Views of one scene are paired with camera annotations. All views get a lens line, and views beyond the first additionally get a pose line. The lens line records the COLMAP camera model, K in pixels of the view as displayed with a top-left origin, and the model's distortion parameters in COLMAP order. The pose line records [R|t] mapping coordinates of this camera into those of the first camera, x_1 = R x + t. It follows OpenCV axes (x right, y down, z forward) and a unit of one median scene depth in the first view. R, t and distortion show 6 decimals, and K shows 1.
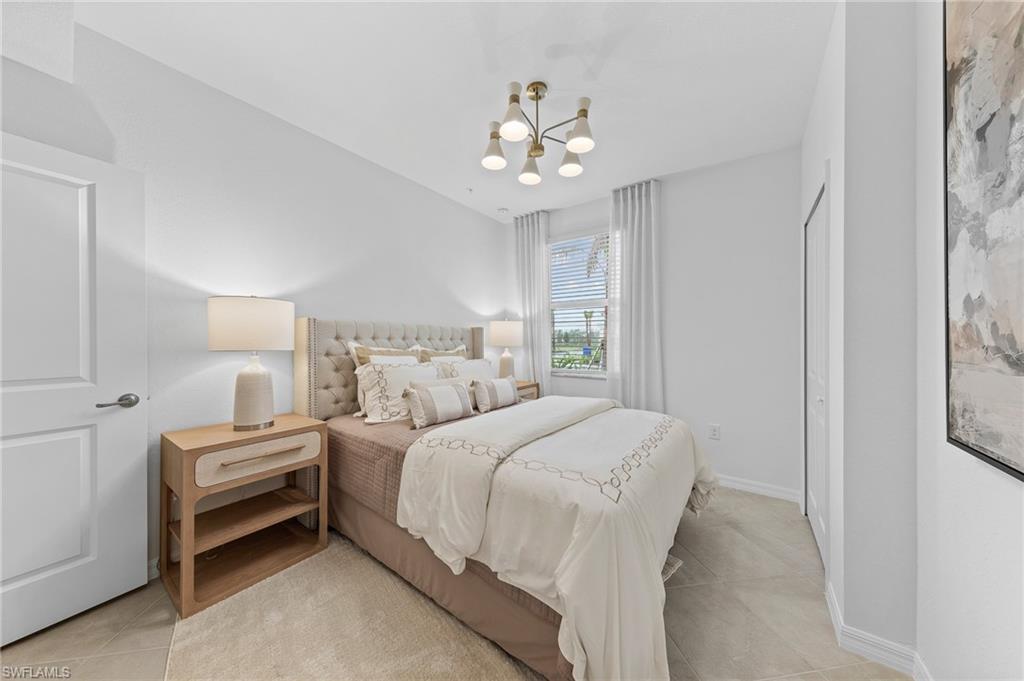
lens RADIAL K [[322.2, 0, 505.5], [0, 322.2, 339.6], [0, 0, 1]] dist [0.007284, -0.000096]
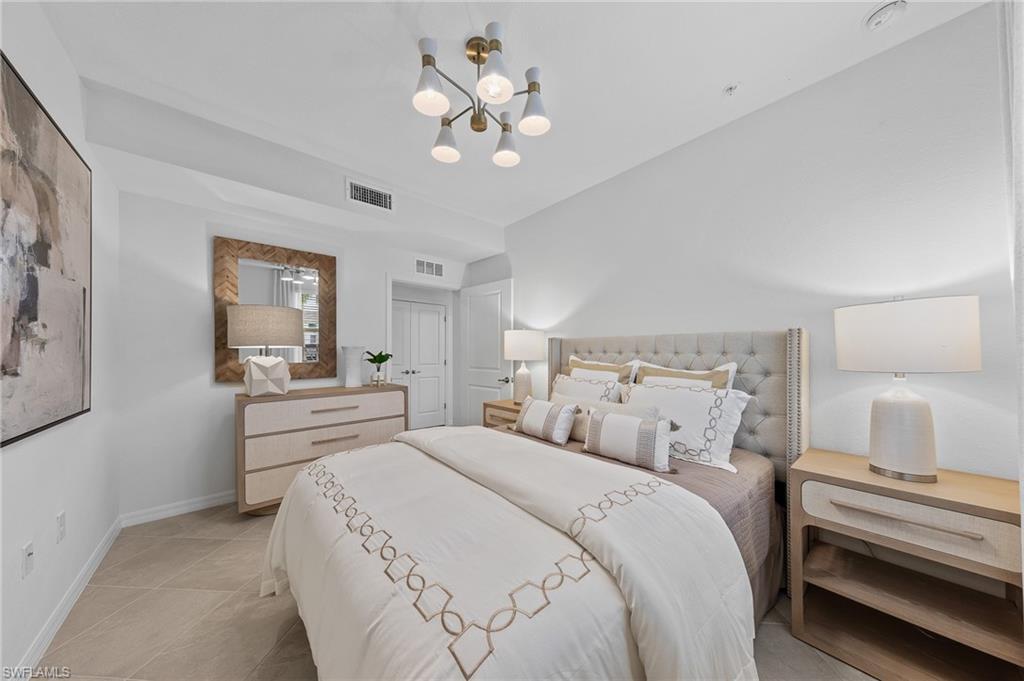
lens RADIAL K [[321.6, 0, 504.6], [0, 321.6, 343.0], [0, 0, 1]] dist [0.009095, -0.000103]
pose [[-0.216947, -0.034294, -0.975581, 0.930276], [-0.003295, 0.999403, -0.034399, 0.003668], [0.976178, -0.004249, -0.216930, 1.314437]]
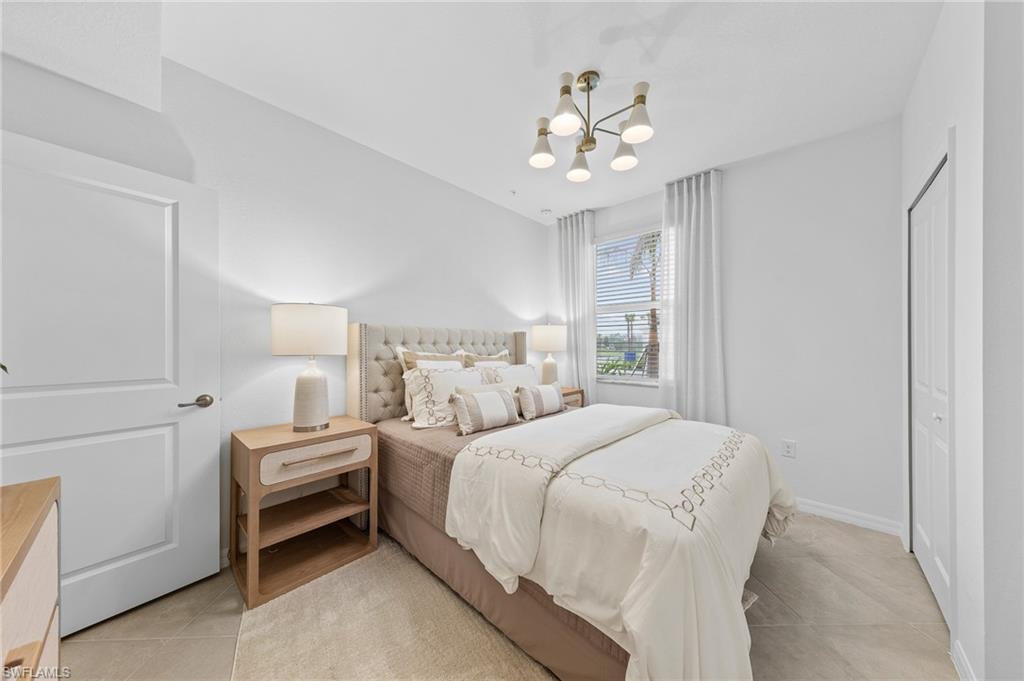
lens RADIAL K [[321.6, 0, 504.6], [0, 321.6, 343.0], [0, 0, 1]] dist [0.009095, -0.000103]
pose [[0.993289, -0.000032, -0.115659, -0.037830], [-0.000319, 0.999995, -0.003018, -0.002158], [0.115659, 0.003035, 0.993284, 0.039219]]
